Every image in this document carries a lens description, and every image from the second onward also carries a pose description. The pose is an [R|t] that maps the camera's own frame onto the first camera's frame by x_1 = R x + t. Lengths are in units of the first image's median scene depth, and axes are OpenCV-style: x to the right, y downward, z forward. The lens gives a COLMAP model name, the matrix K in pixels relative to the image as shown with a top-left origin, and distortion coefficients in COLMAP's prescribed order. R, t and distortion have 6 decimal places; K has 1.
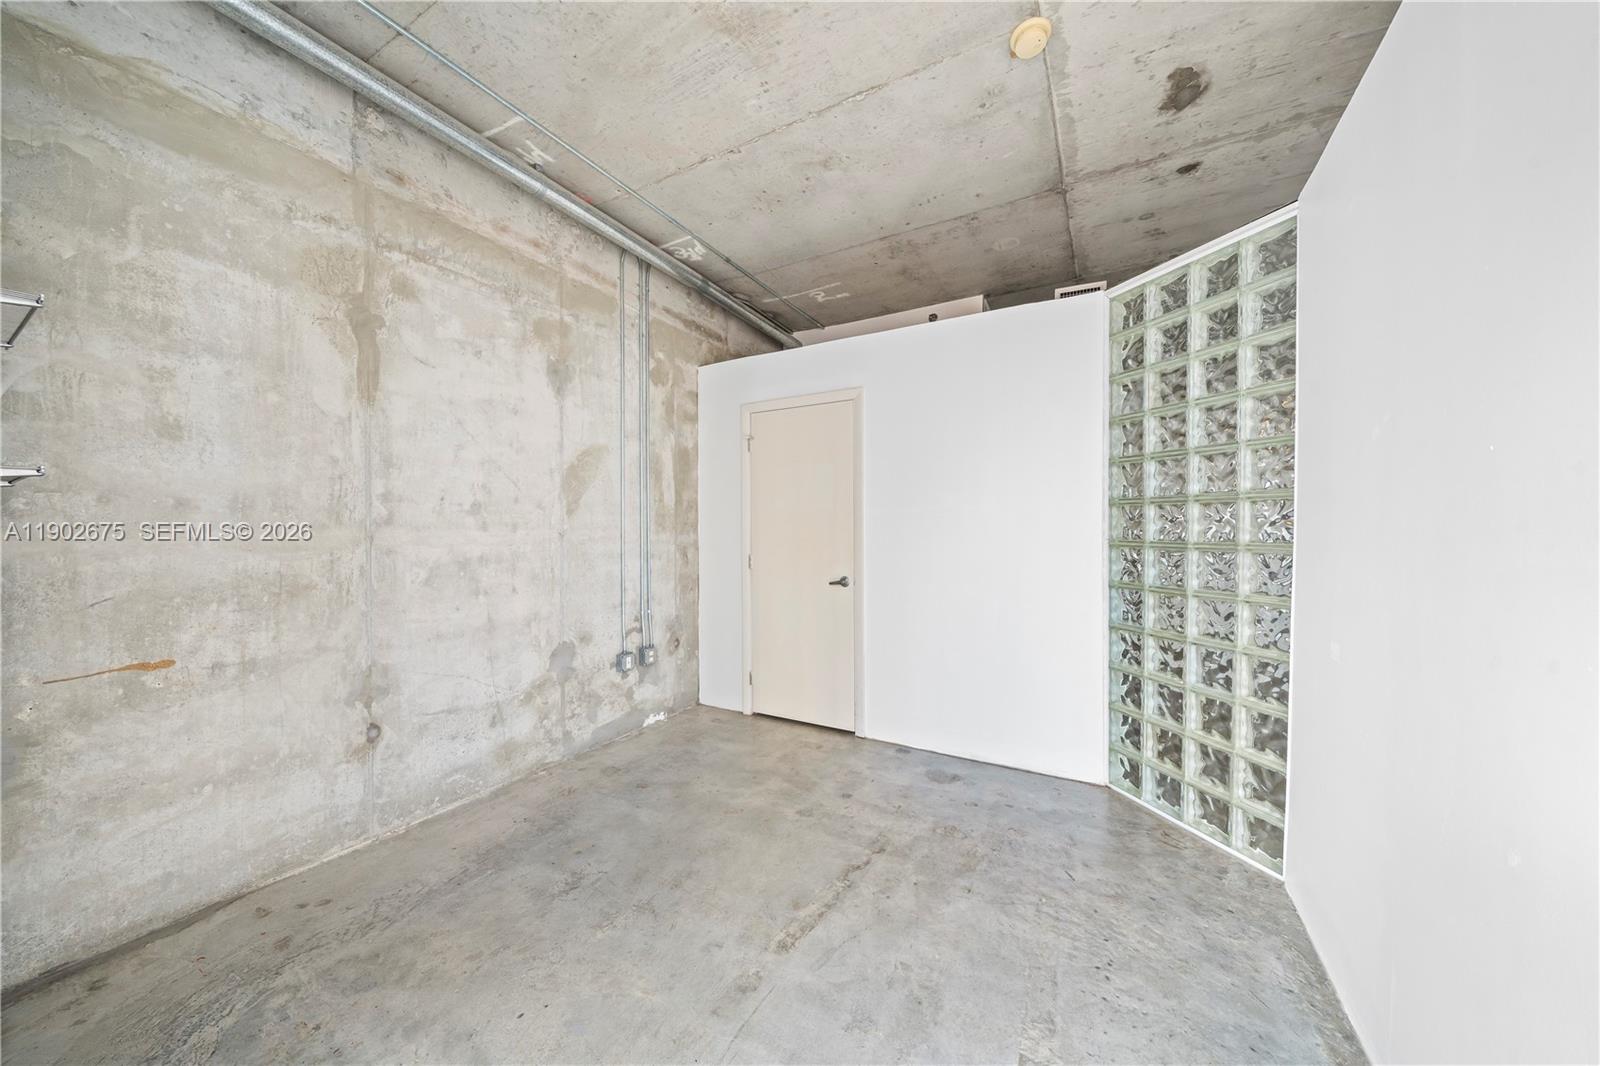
lens RADIAL K [[548.6, 0, 798.4], [0, 548.6, 534.4], [0, 0, 1]] dist [-0.006532, 0.000116]
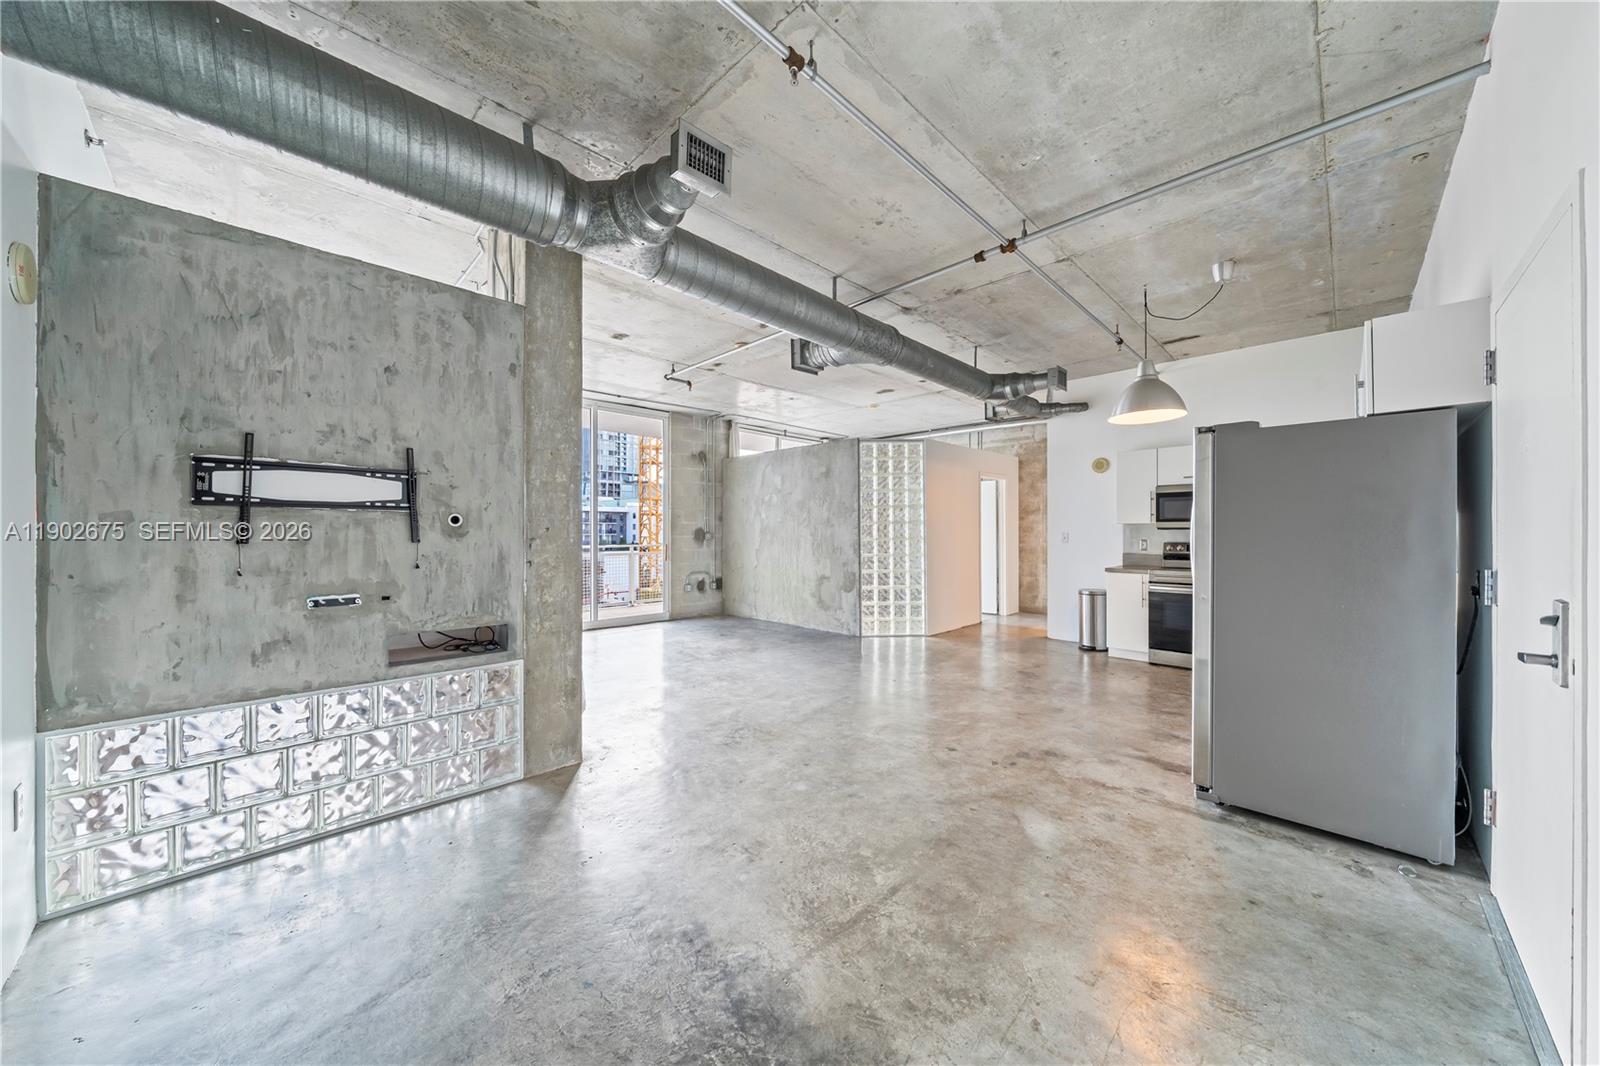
lens RADIAL K [[548.6, 0, 802.3], [0, 548.6, 531.5], [0, 0, 1]] dist [-0.006532, 0.000116]
pose [[-0.257429, -0.000297, -0.966297, 3.688554], [-0.003976, 0.999992, 0.000752, -0.012801], [0.966289, 0.004035, -0.257428, 1.292491]]
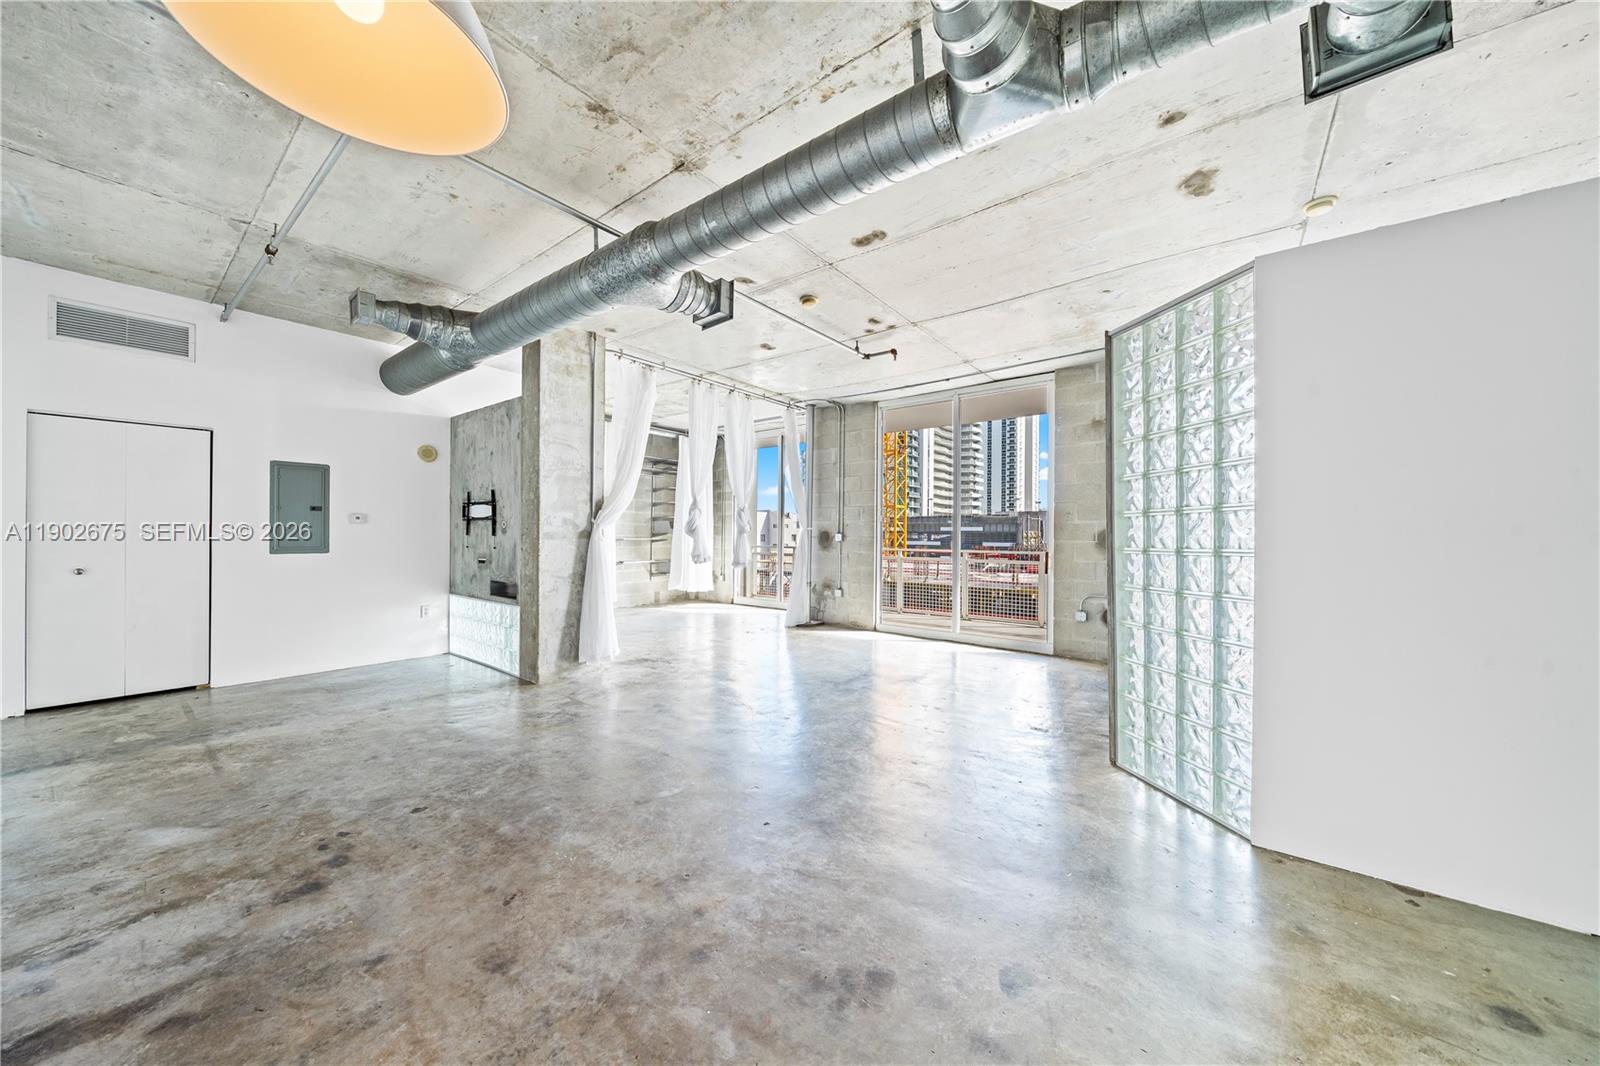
lens RADIAL K [[548.6, 0, 801.2], [0, 548.6, 533.7], [0, 0, 1]] dist [-0.006532, 0.000116]
pose [[-0.990611, -0.006165, 0.136569, 1.369464], [-0.006086, 0.999981, 0.000997, -0.005818], [-0.136573, 0.000157, -0.990630, 2.256215]]
